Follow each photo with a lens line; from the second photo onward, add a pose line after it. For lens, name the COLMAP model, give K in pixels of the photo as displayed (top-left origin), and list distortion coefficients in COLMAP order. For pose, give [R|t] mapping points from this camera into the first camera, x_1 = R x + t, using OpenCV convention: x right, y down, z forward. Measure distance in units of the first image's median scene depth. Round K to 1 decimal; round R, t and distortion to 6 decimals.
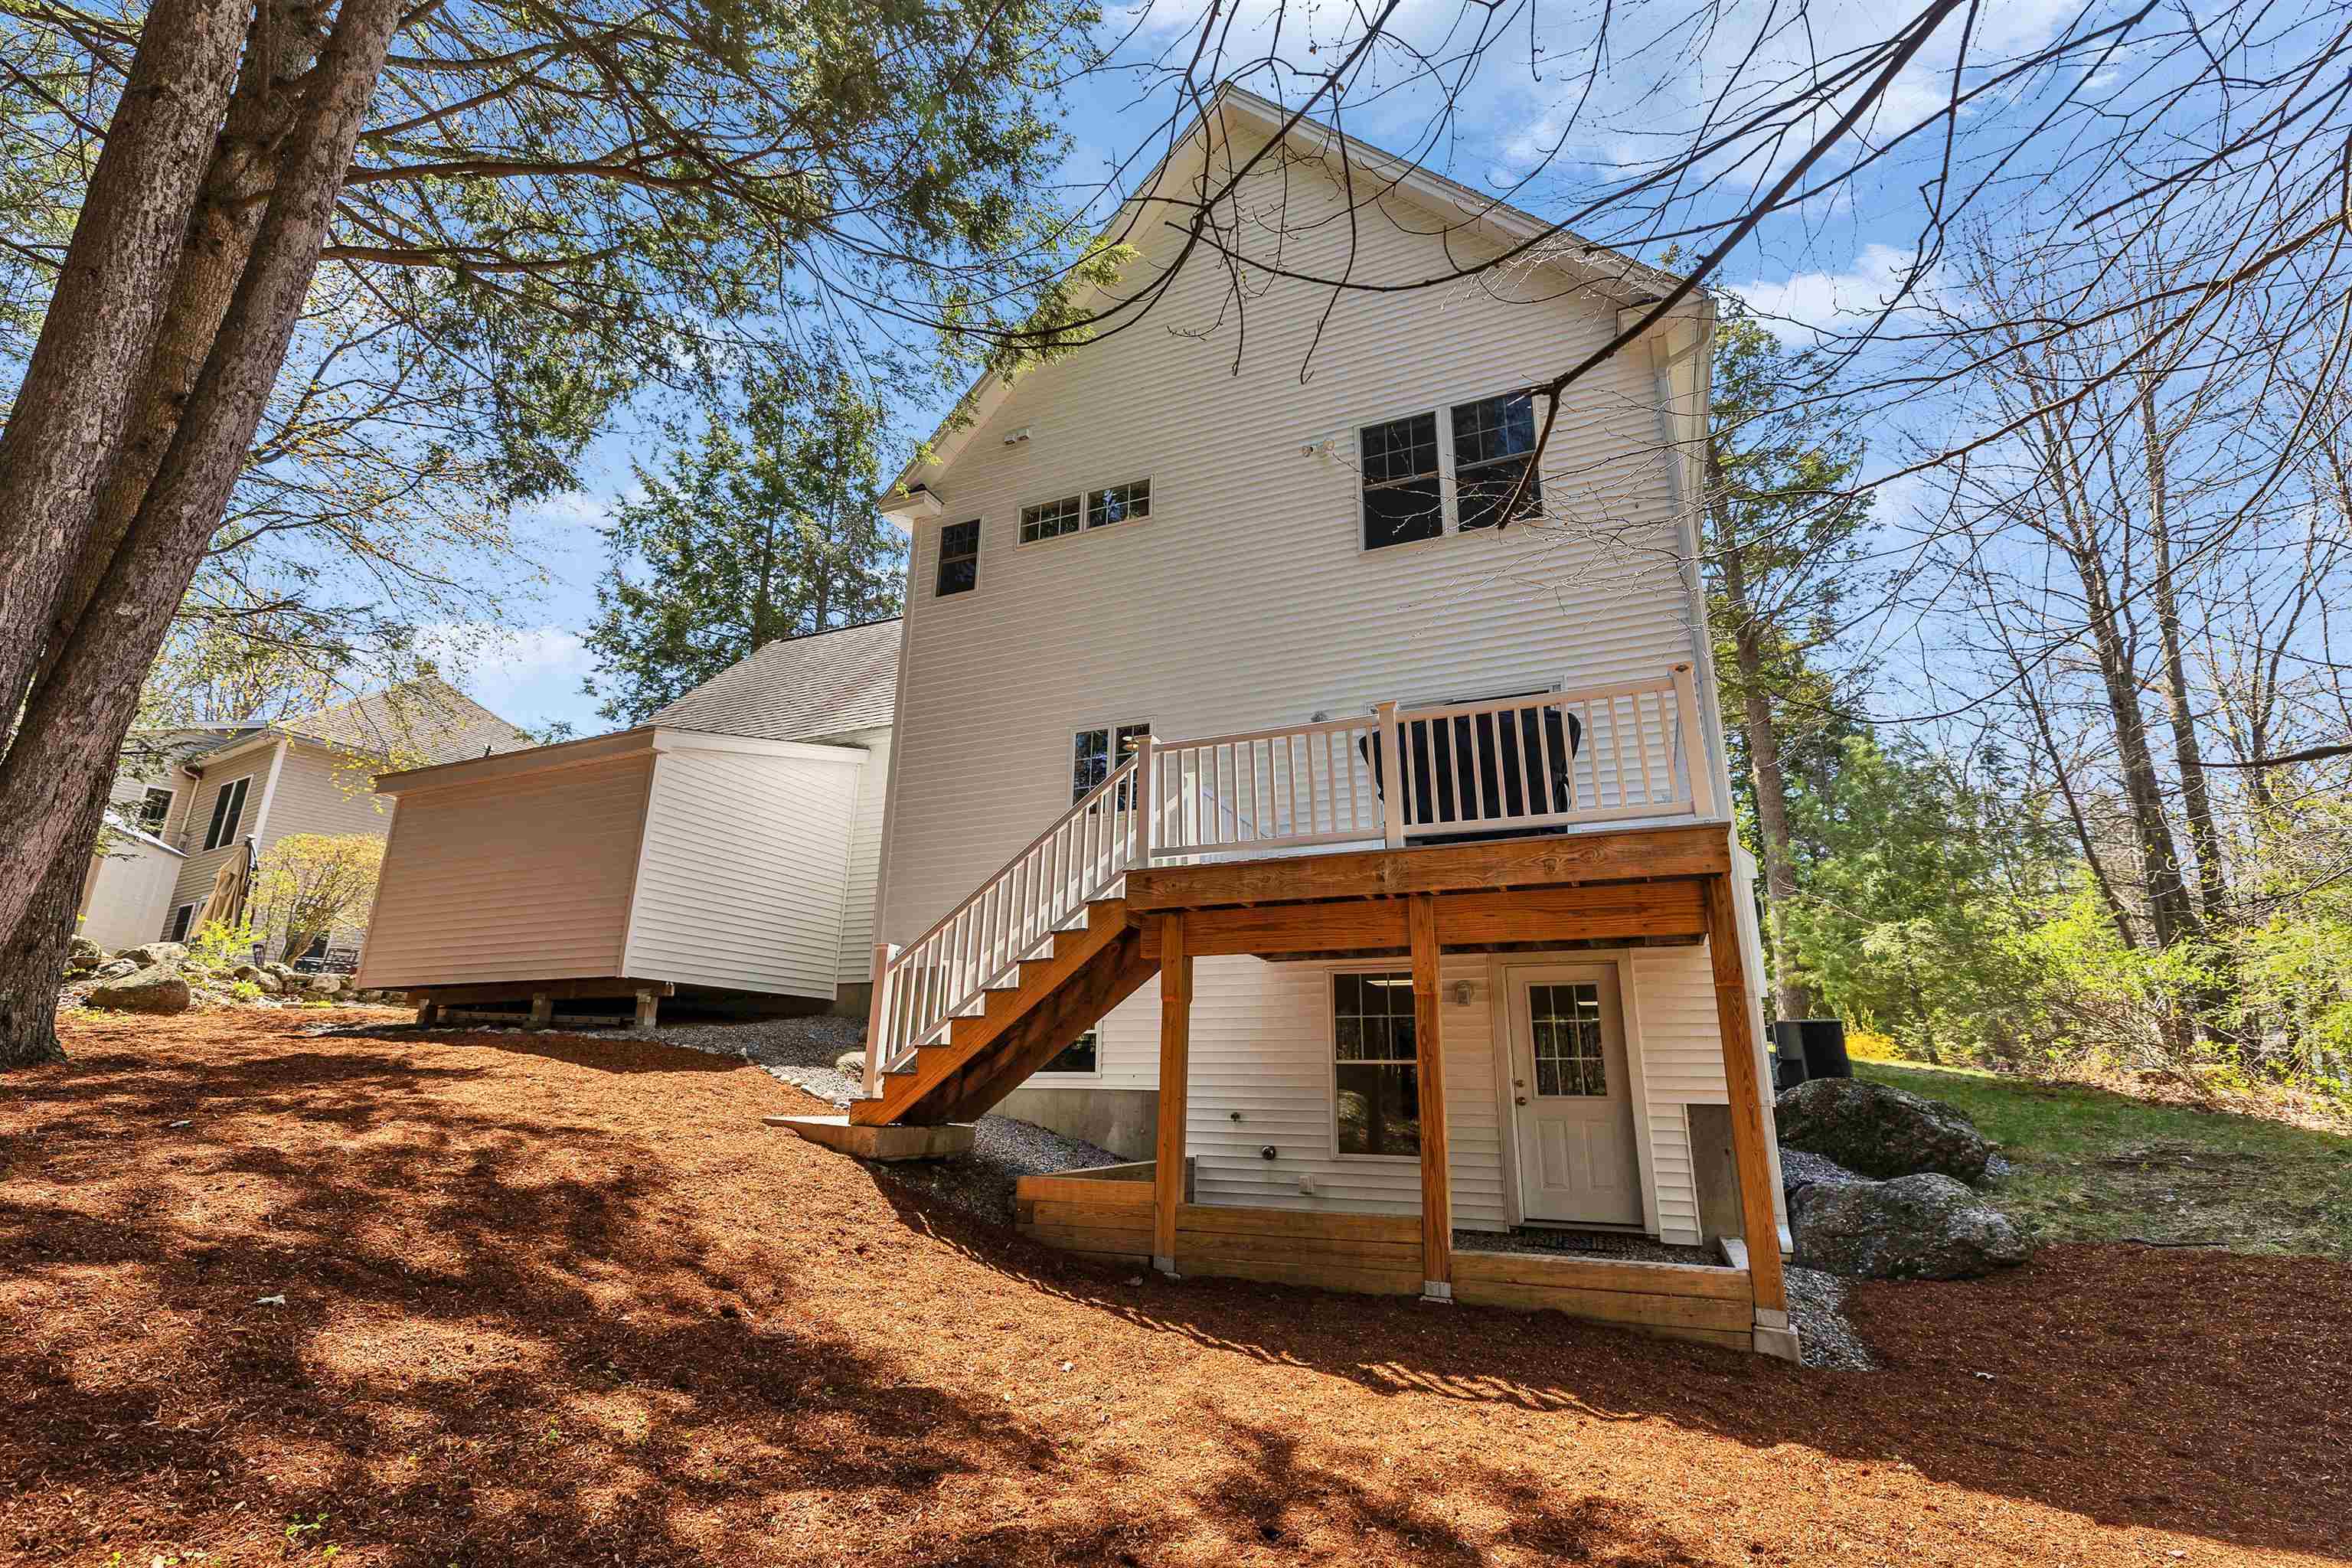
lens RADIAL K [[1055.6, 0, 1168.4], [0, 1055.6, 776.7], [0, 0, 1]] dist [-0.000474, -0.000418]
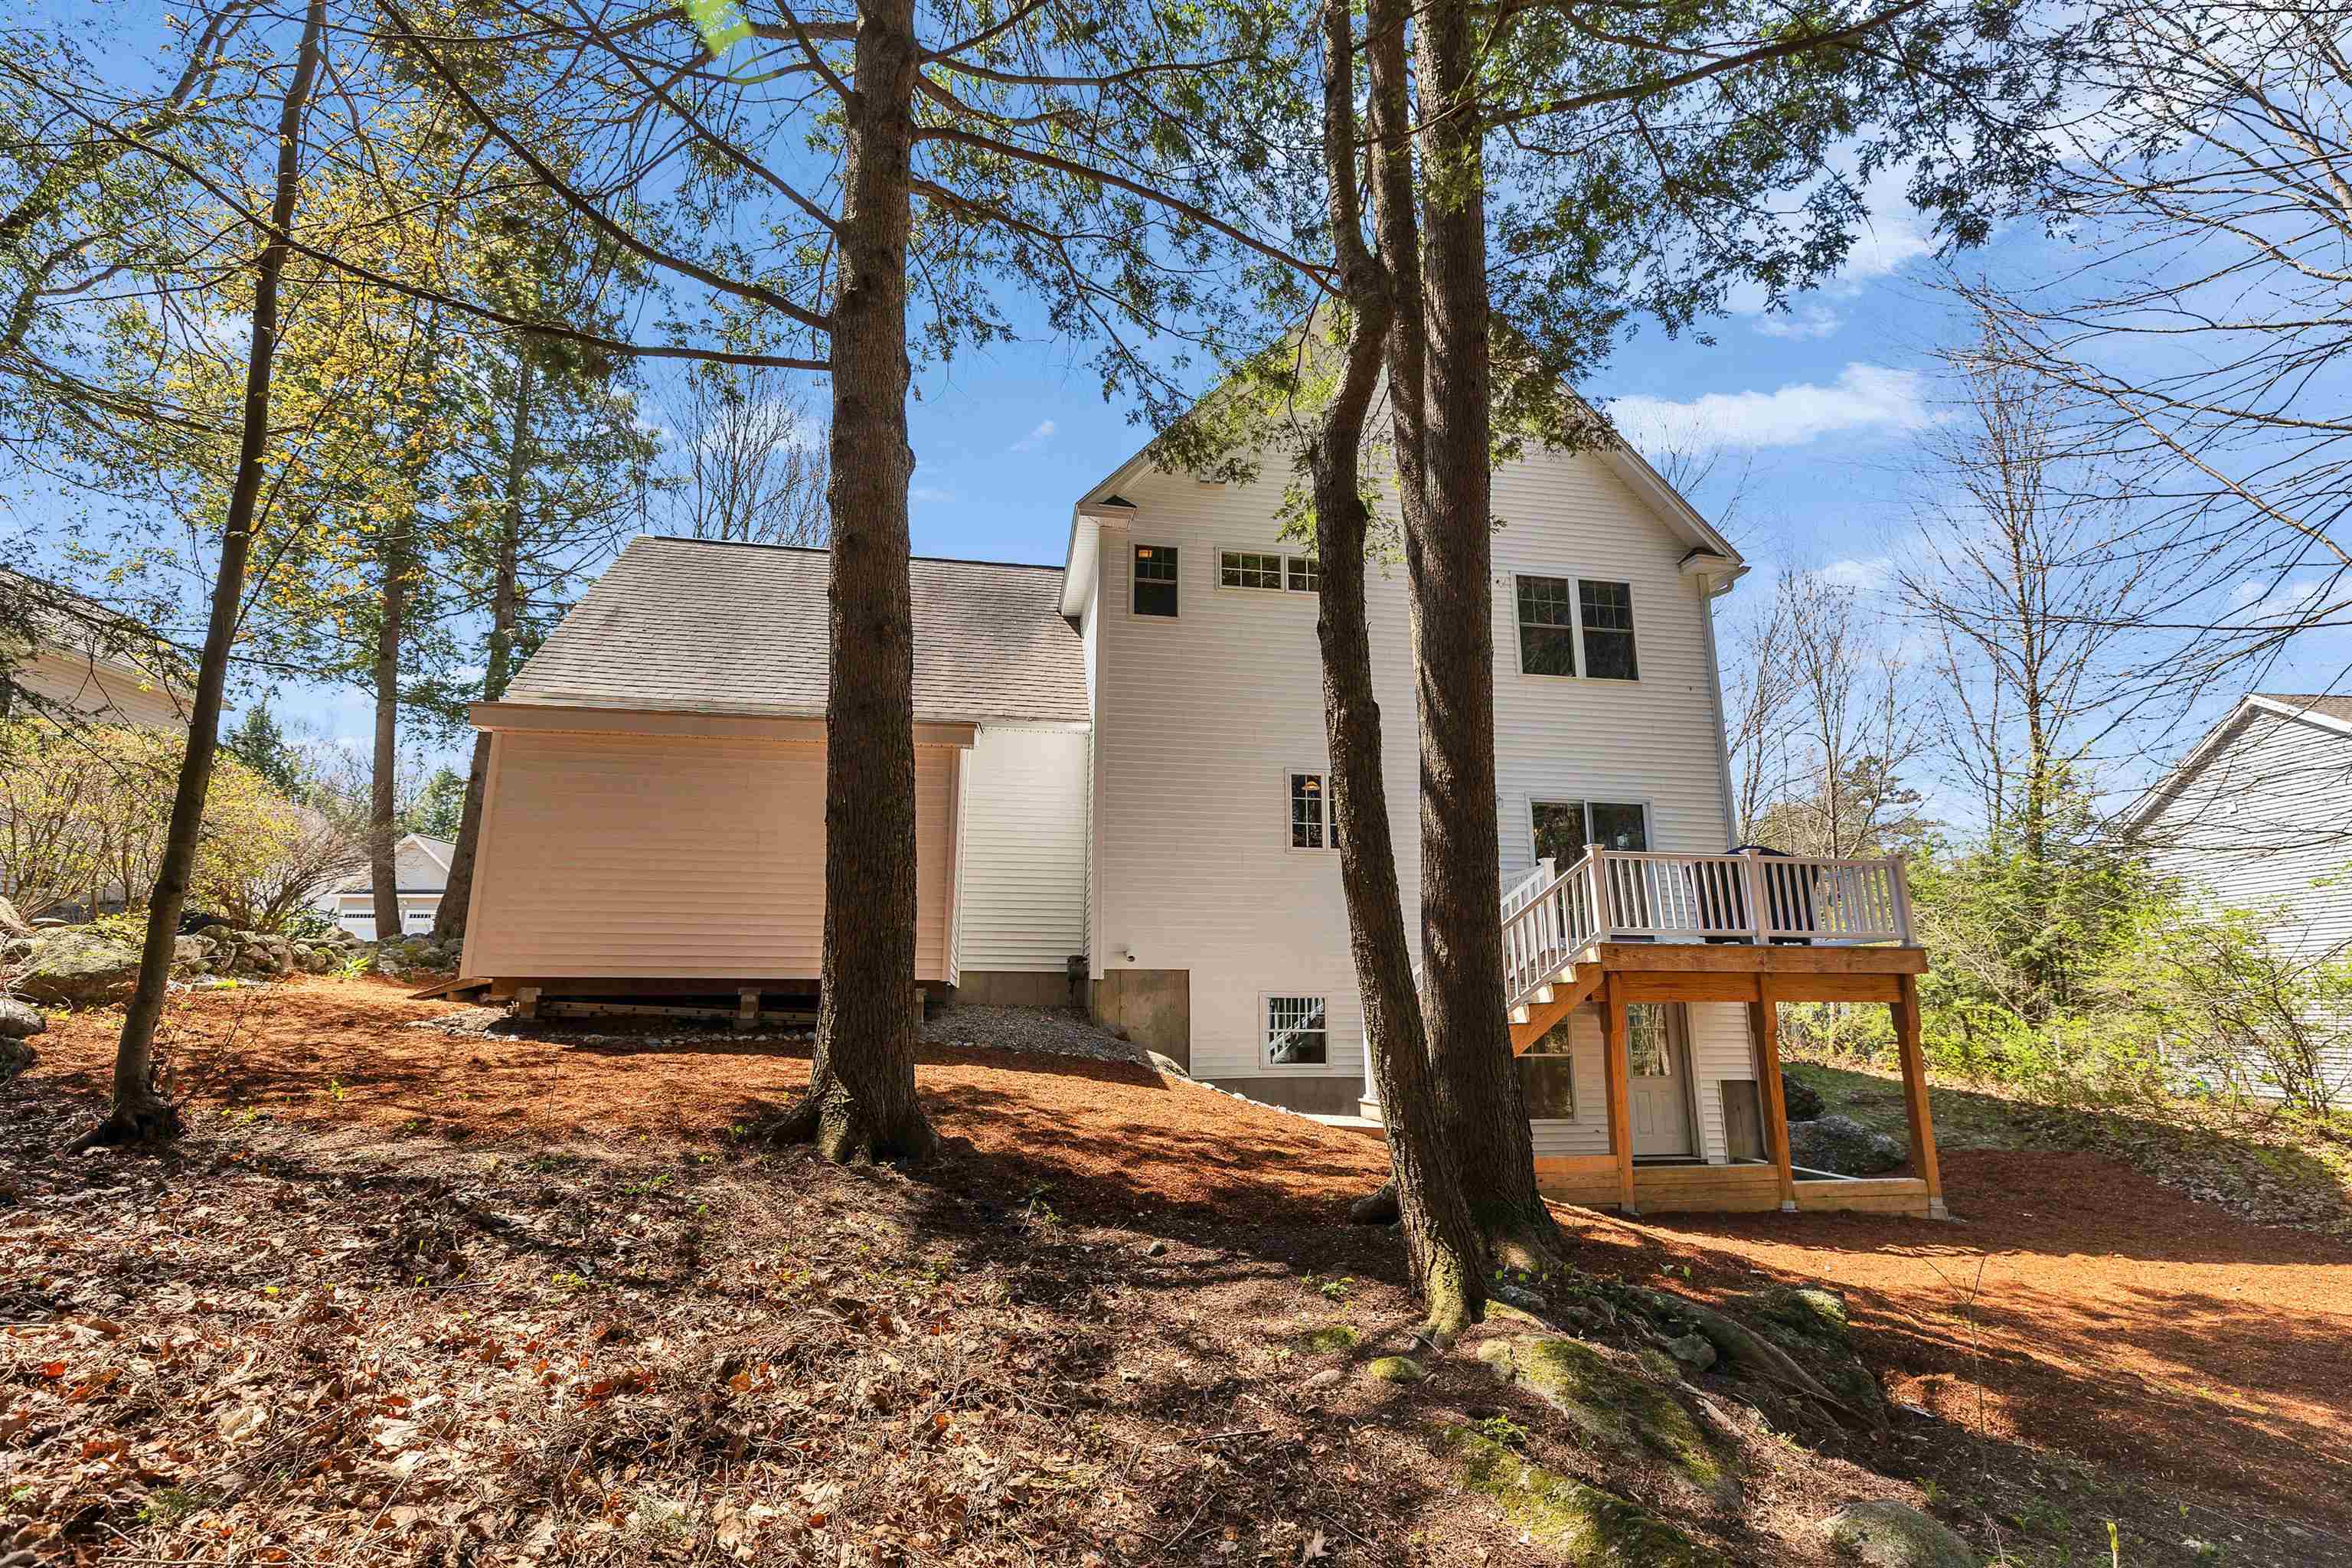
lens RADIAL K [[1055.6, 0, 1168.4], [0, 1055.6, 776.7], [0, 0, 1]] dist [-0.000474, -0.000418]
pose [[0.835209, 0.108334, 0.539156, -0.840952], [-0.152041, 0.987679, 0.037072, -0.061658], [-0.528497, -0.112937, 0.841389, 0.089366]]
